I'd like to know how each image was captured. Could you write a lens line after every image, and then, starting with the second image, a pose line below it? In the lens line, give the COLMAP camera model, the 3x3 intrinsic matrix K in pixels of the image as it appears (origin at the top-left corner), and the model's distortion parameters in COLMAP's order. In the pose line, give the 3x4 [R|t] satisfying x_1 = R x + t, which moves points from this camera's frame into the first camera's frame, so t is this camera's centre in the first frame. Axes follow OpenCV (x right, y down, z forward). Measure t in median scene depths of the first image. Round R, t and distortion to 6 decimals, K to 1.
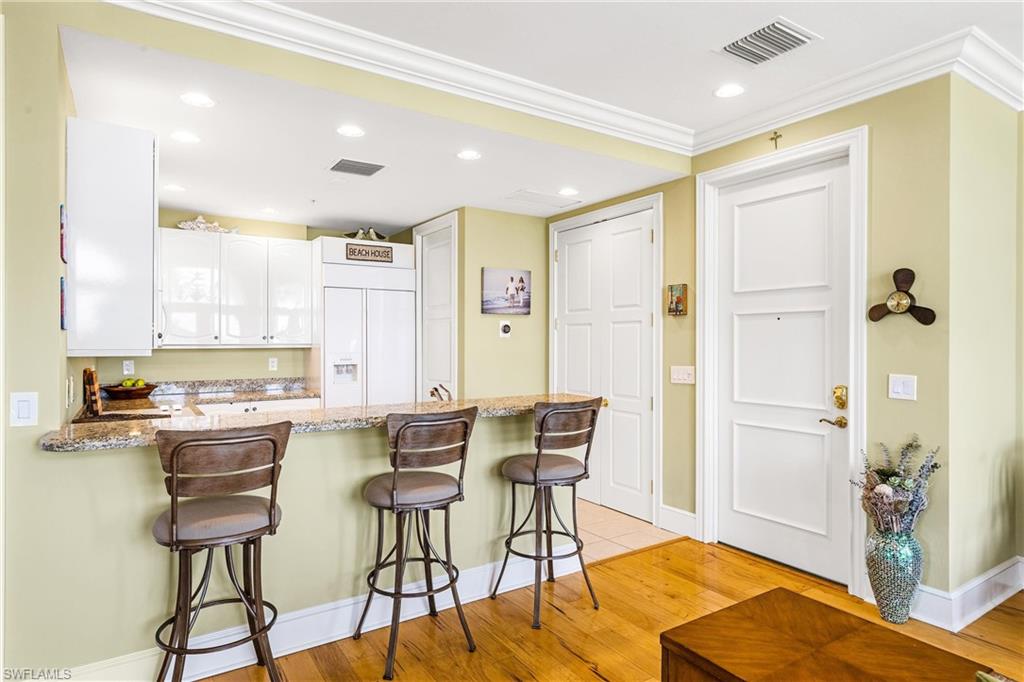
lens RADIAL K [[584.1, 0, 515.8], [0, 584.1, 340.1], [0, 0, 1]] dist [0.004422, -0.000299]
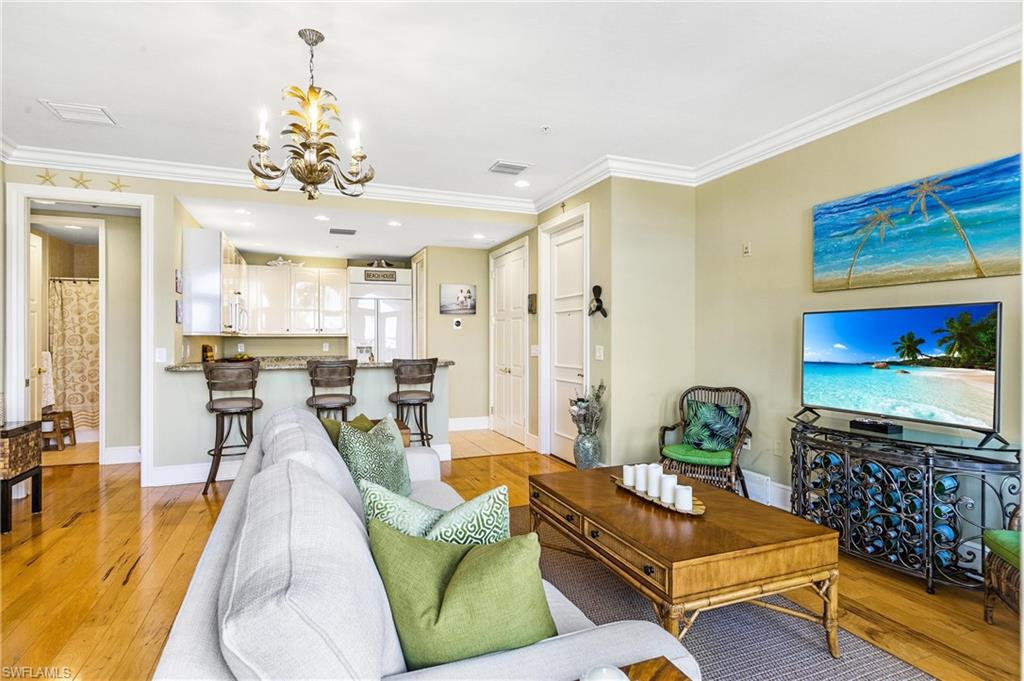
lens RADIAL K [[536.0, 0, 510.2], [0, 536.0, 339.8], [0, 0, 1]] dist [0.019850, -0.000811]
pose [[0.978125, -0.002639, -0.208000, 0.678887], [0.003580, 0.999985, 0.004149, 0.030402], [0.207986, -0.004803, 0.978120, -0.583446]]
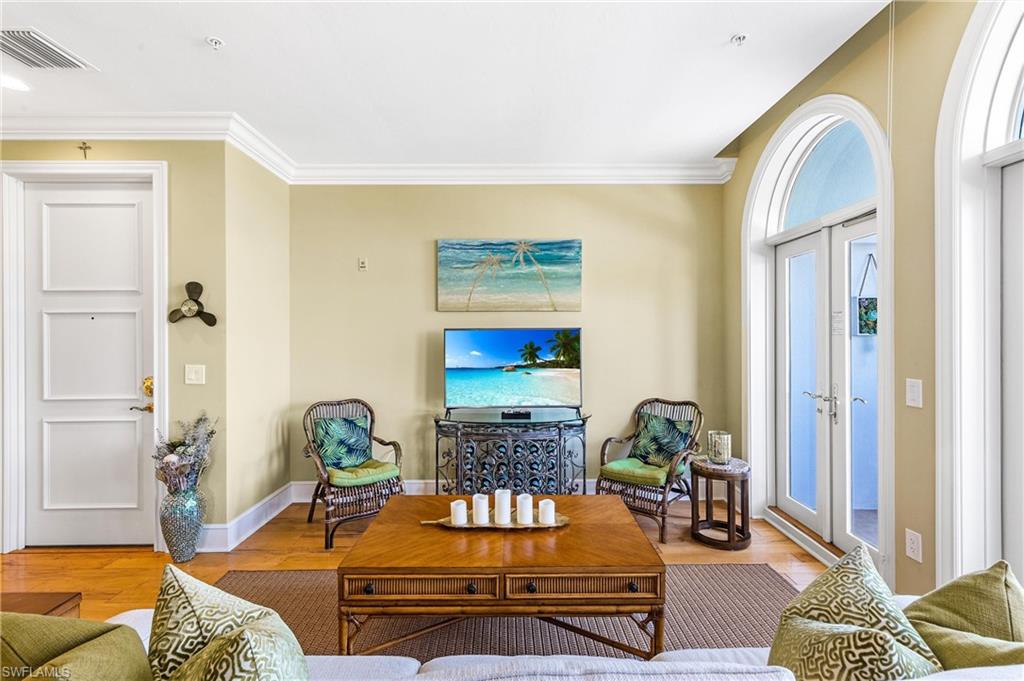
lens RADIAL K [[468.6, 0, 513.6], [0, 468.6, 335.8], [0, 0, 1]] dist [0.002344, 0.000710]
pose [[0.543607, -0.004628, 0.839327, 0.165653], [0.005174, 0.999984, 0.002163, -0.002747], [-0.839324, 0.003167, 0.543623, -0.130568]]
